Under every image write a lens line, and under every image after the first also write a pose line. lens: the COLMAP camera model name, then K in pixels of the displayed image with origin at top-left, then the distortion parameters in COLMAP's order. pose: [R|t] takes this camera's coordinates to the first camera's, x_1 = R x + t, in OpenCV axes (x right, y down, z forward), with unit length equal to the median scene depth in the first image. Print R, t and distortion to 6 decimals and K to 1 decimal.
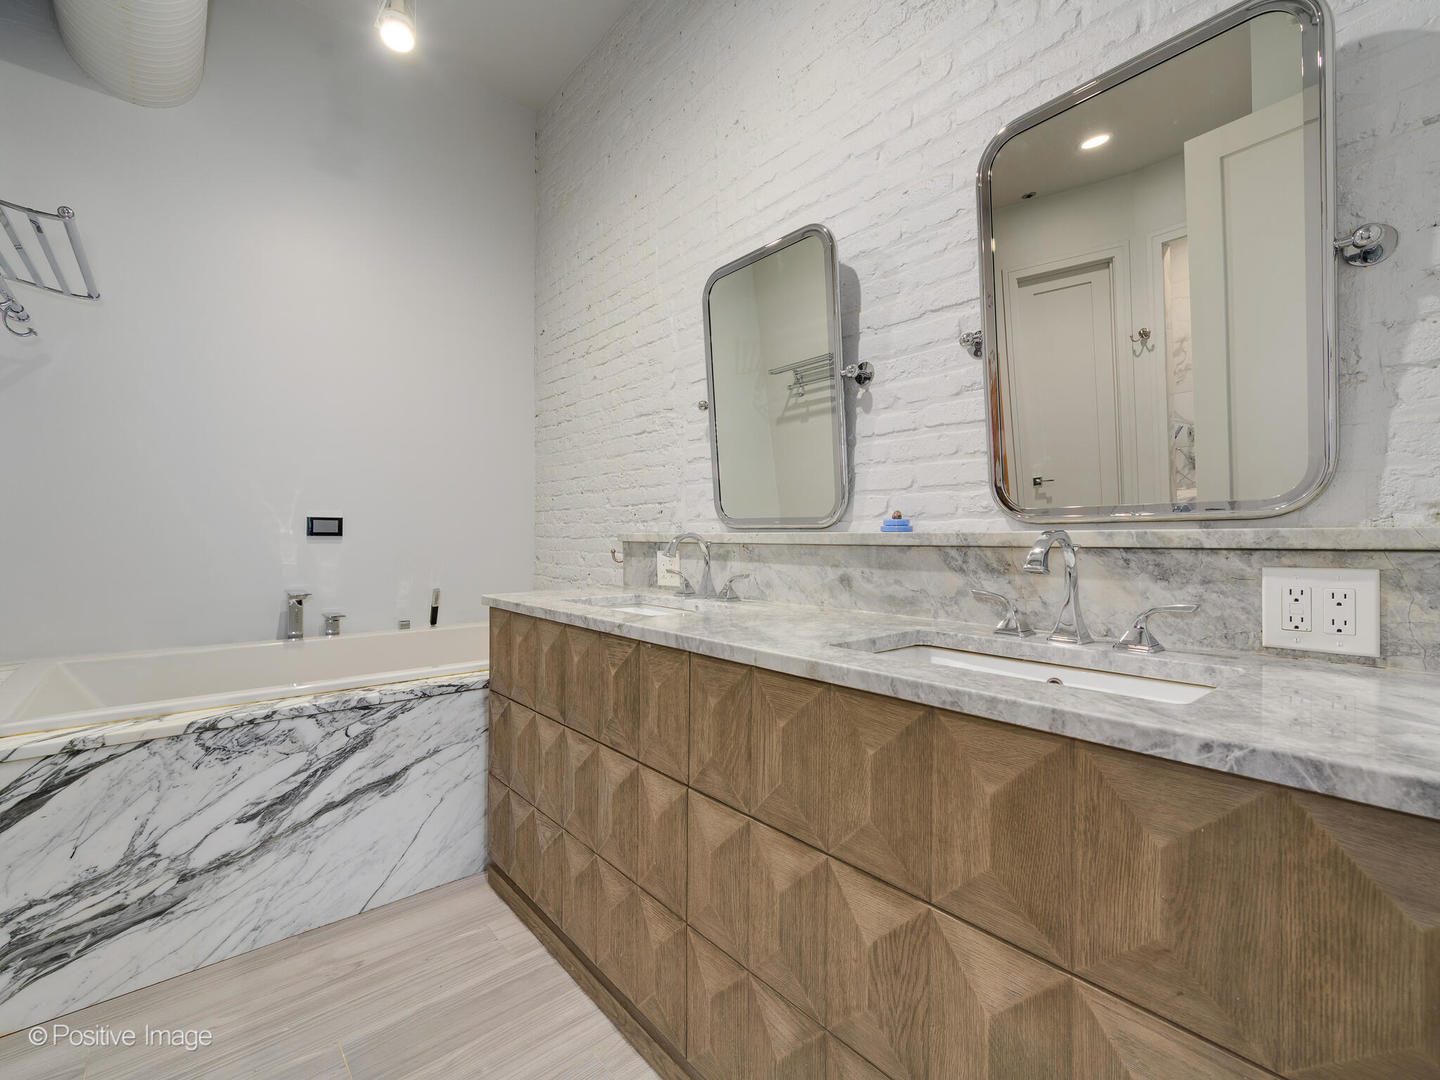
lens RADIAL K [[632.6, 0, 707.7], [0, 632.6, 541.0], [0, 0, 1]] dist [0.009515, -0.001378]
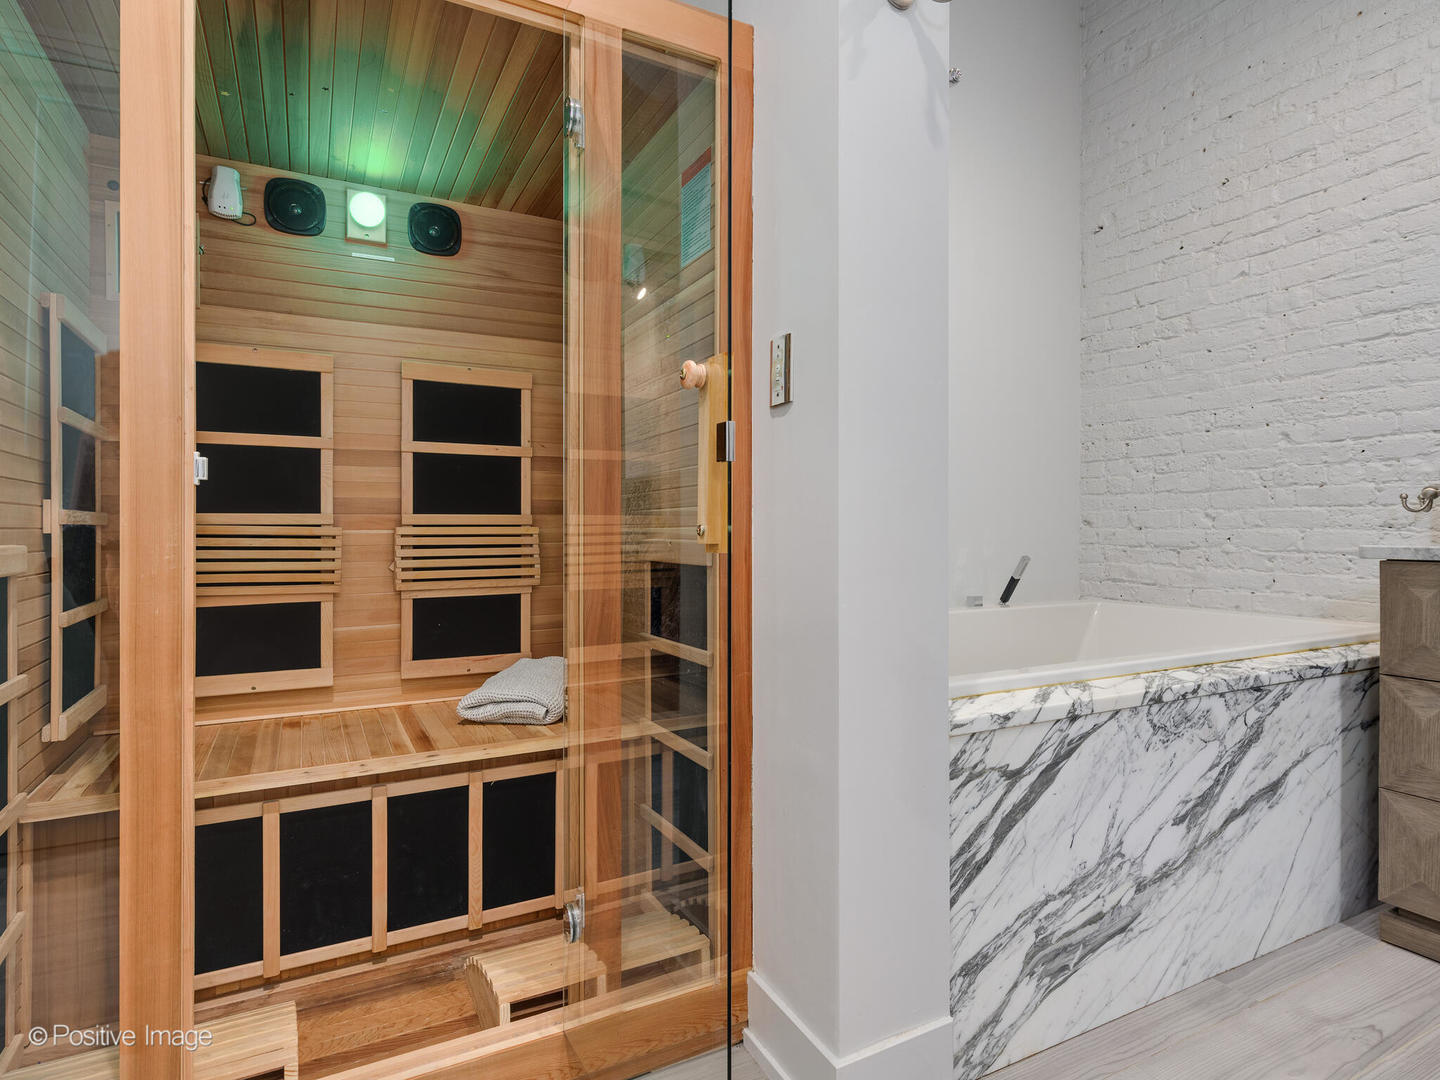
lens RADIAL K [[780.0, 0, 718.8], [0, 780.0, 531.5], [0, 0, 1]] dist [0.001669, 0.000705]
pose [[0.974110, -0.001760, -0.226067, -1.050238], [0.001447, 0.999998, -0.001554, 0.083220], [0.226070, 0.001187, 0.974110, -0.057719]]
